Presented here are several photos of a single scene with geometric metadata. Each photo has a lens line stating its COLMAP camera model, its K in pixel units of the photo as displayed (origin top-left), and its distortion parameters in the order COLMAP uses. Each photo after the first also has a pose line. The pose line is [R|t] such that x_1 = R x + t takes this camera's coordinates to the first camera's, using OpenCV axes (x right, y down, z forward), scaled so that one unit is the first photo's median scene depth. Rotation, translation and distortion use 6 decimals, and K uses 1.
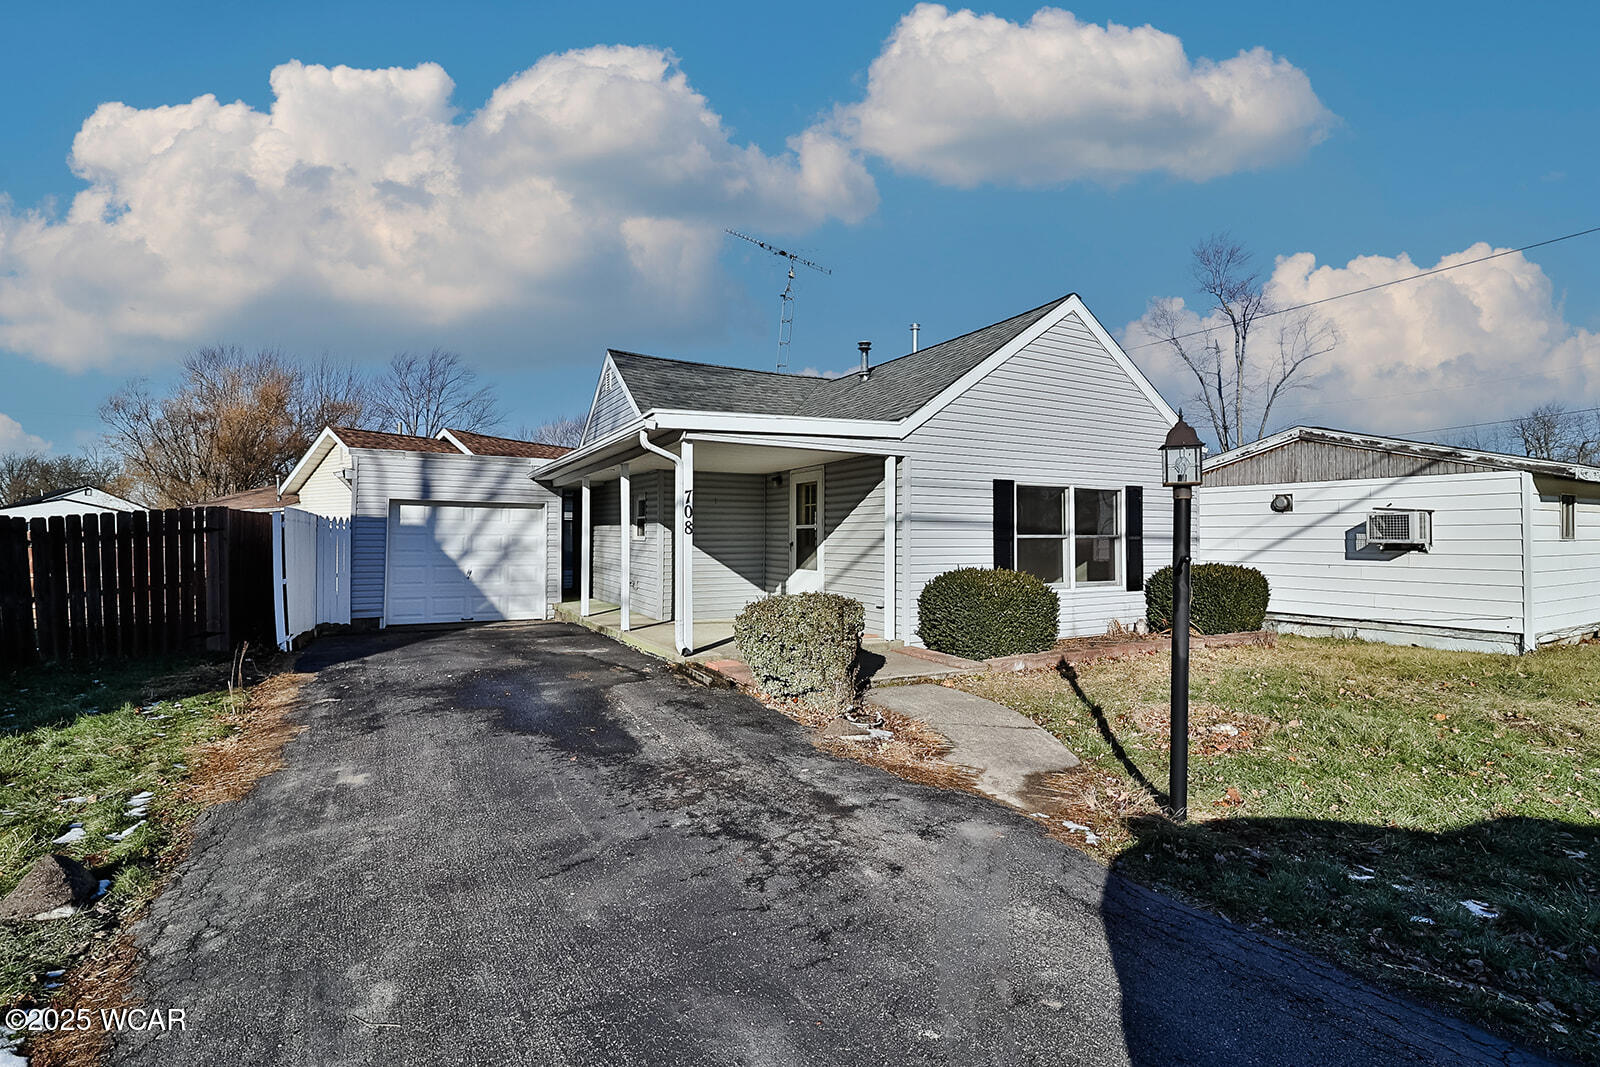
lens RADIAL K [[739.3, 0, 808.2], [0, 739.3, 515.9], [0, 0, 1]] dist [0.002127, -0.014478]
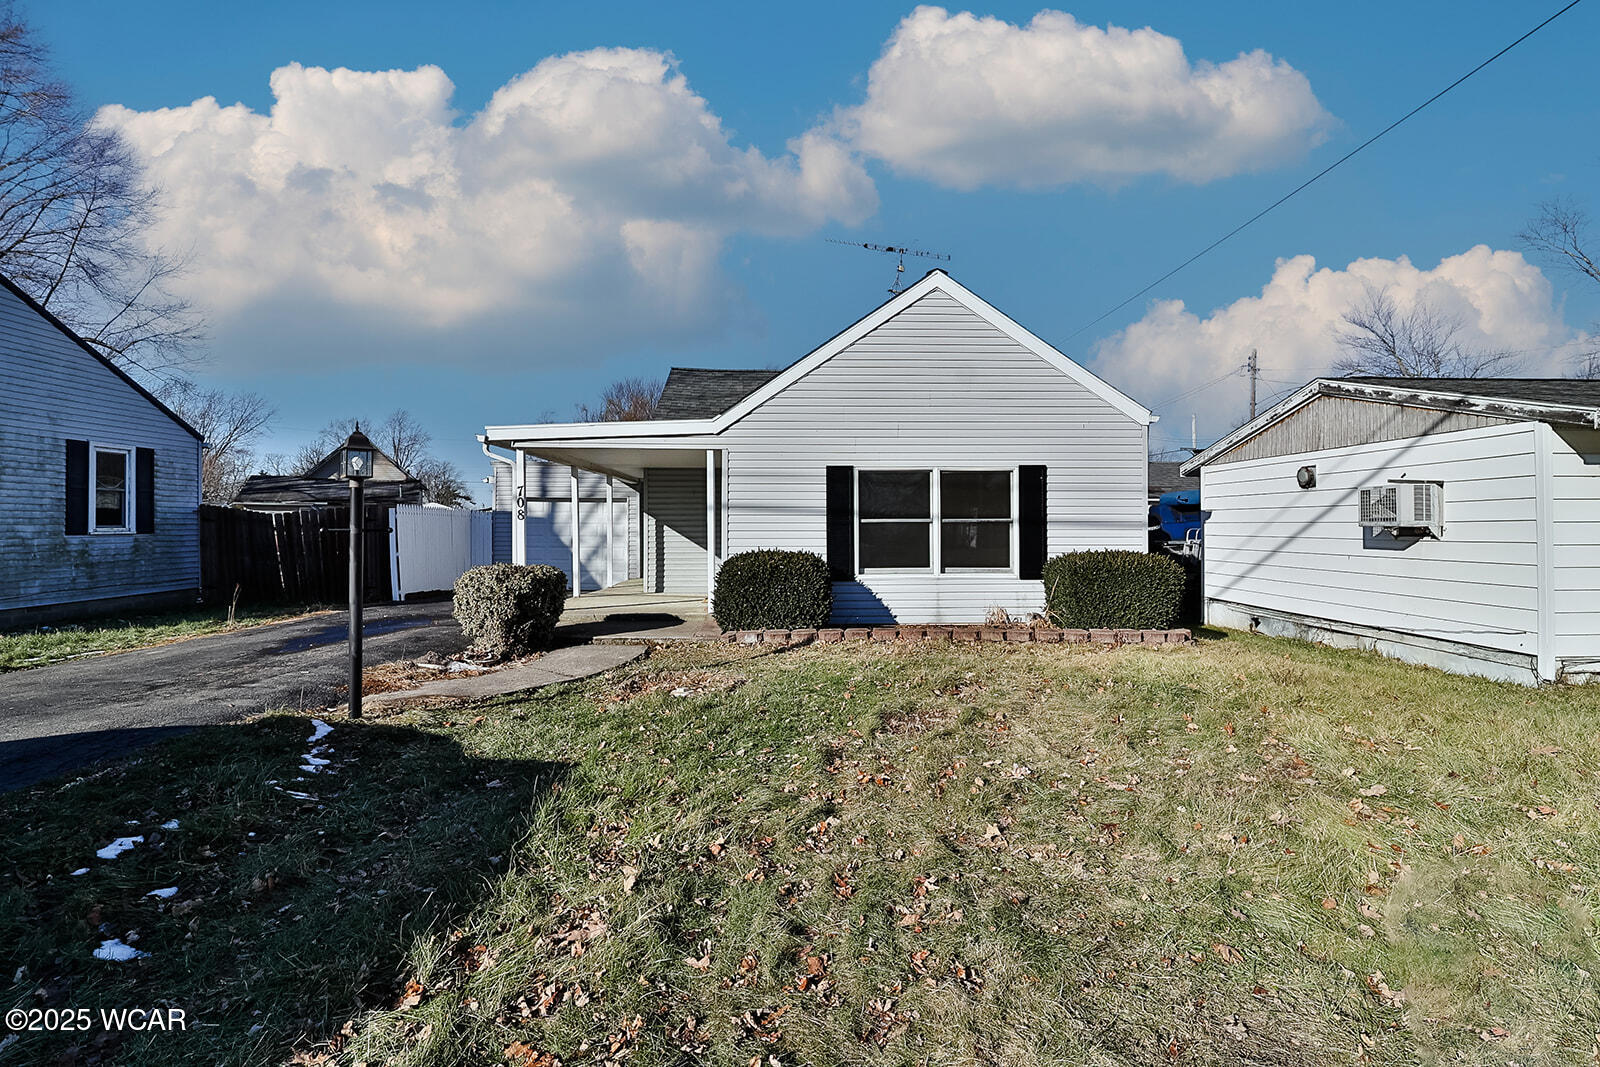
lens RADIAL K [[739.3, 0, 808.2], [0, 739.3, 515.9], [0, 0, 1]] dist [0.002127, -0.014478]
pose [[0.884435, -0.010807, -0.466538, 0.630301], [0.016217, 0.999840, 0.007582, 0.010993], [0.466381, -0.014271, 0.884469, 0.058756]]
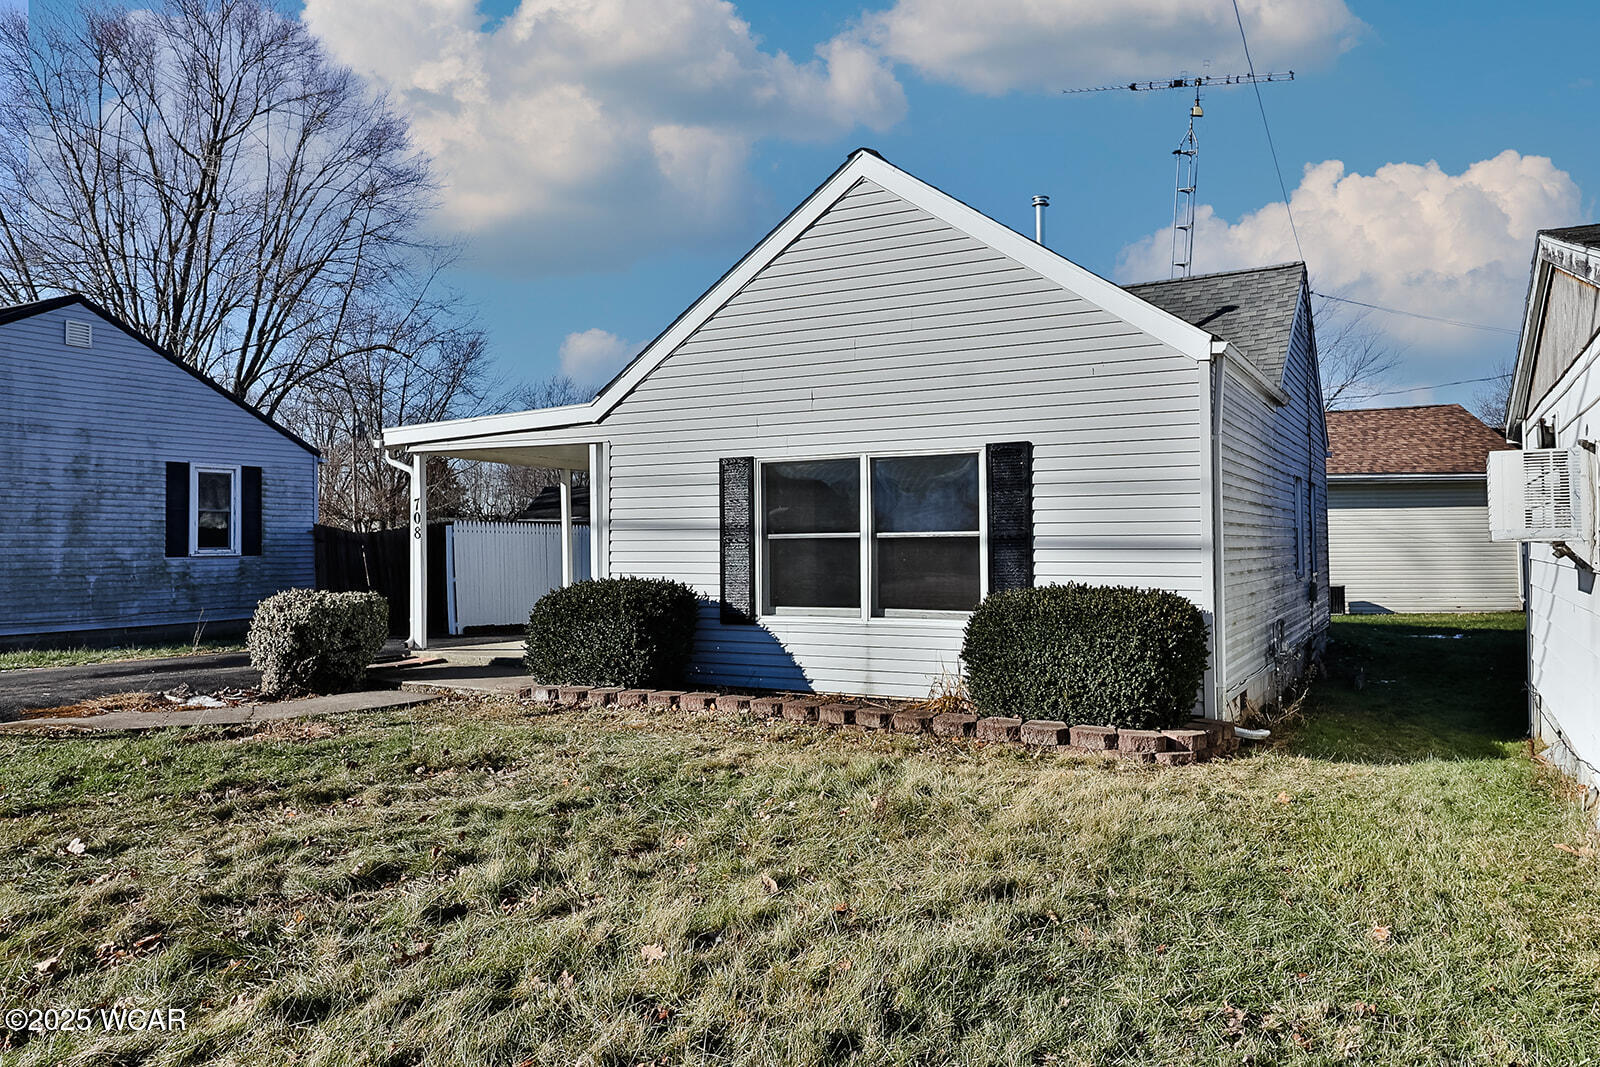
lens RADIAL K [[1124.7, 0, 805.9], [0, 1124.7, 509.4], [0, 0, 1]] dist [-0.002112, -0.000845]
pose [[0.529719, -0.034112, -0.847487, 1.086486], [0.029132, 0.999333, -0.022015, 0.023884], [0.847673, -0.013027, 0.530359, 0.428788]]
